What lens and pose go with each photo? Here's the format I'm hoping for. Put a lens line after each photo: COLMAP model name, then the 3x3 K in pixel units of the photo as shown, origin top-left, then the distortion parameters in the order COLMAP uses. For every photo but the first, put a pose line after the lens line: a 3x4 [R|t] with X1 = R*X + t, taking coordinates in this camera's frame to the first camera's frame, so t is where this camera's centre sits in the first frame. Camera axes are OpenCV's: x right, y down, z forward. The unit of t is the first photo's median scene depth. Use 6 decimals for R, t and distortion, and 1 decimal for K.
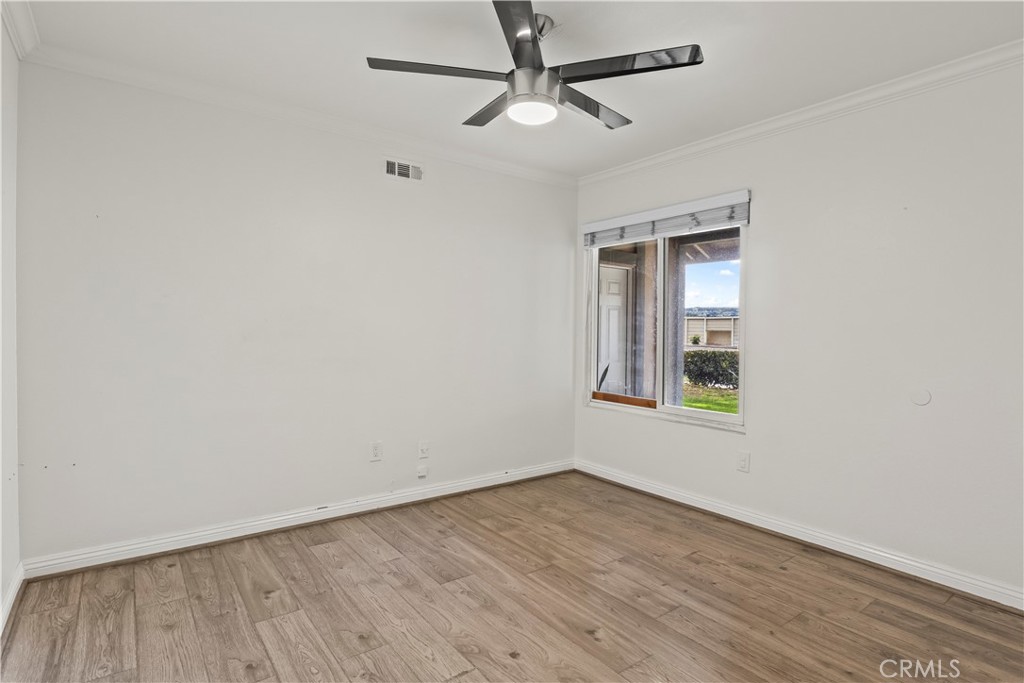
lens RADIAL K [[518.1, 0, 521.1], [0, 518.1, 344.6], [0, 0, 1]] dist [-0.010155, 0.001568]
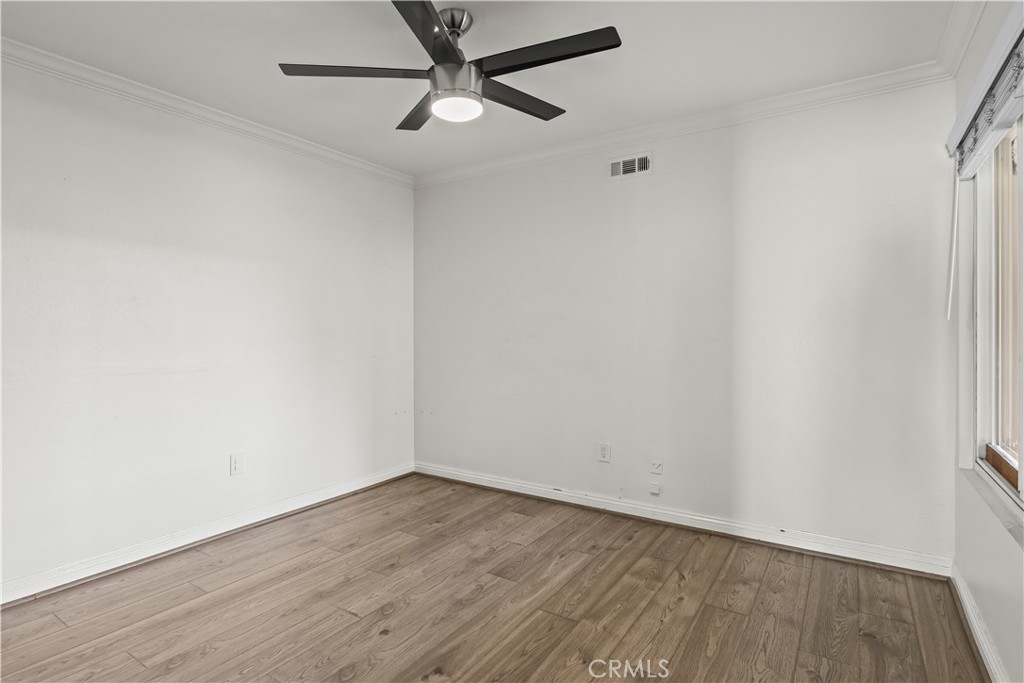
lens RADIAL K [[518.1, 0, 515.6], [0, 518.1, 324.1], [0, 0, 1]] dist [-0.010155, 0.001568]
pose [[0.338371, -0.027638, -0.940607, 0.740335], [-0.019277, 0.999155, -0.036293, -0.002516], [0.940815, 0.030412, 0.337552, 0.587166]]
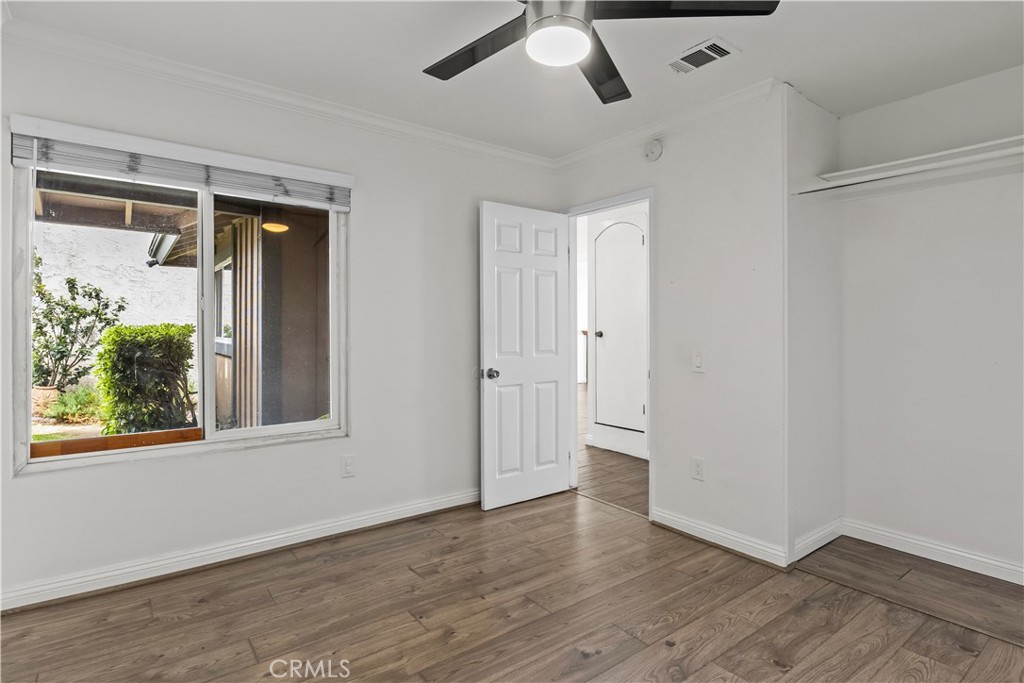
lens RADIAL K [[518.1, 0, 498.1], [0, 518.1, 328.9], [0, 0, 1]] dist [-0.010155, 0.001568]
pose [[0.020532, -0.012024, 0.999717, -0.567068], [0.024148, 0.999642, 0.011527, -0.028910], [-0.999498, 0.023904, 0.020815, 0.814749]]
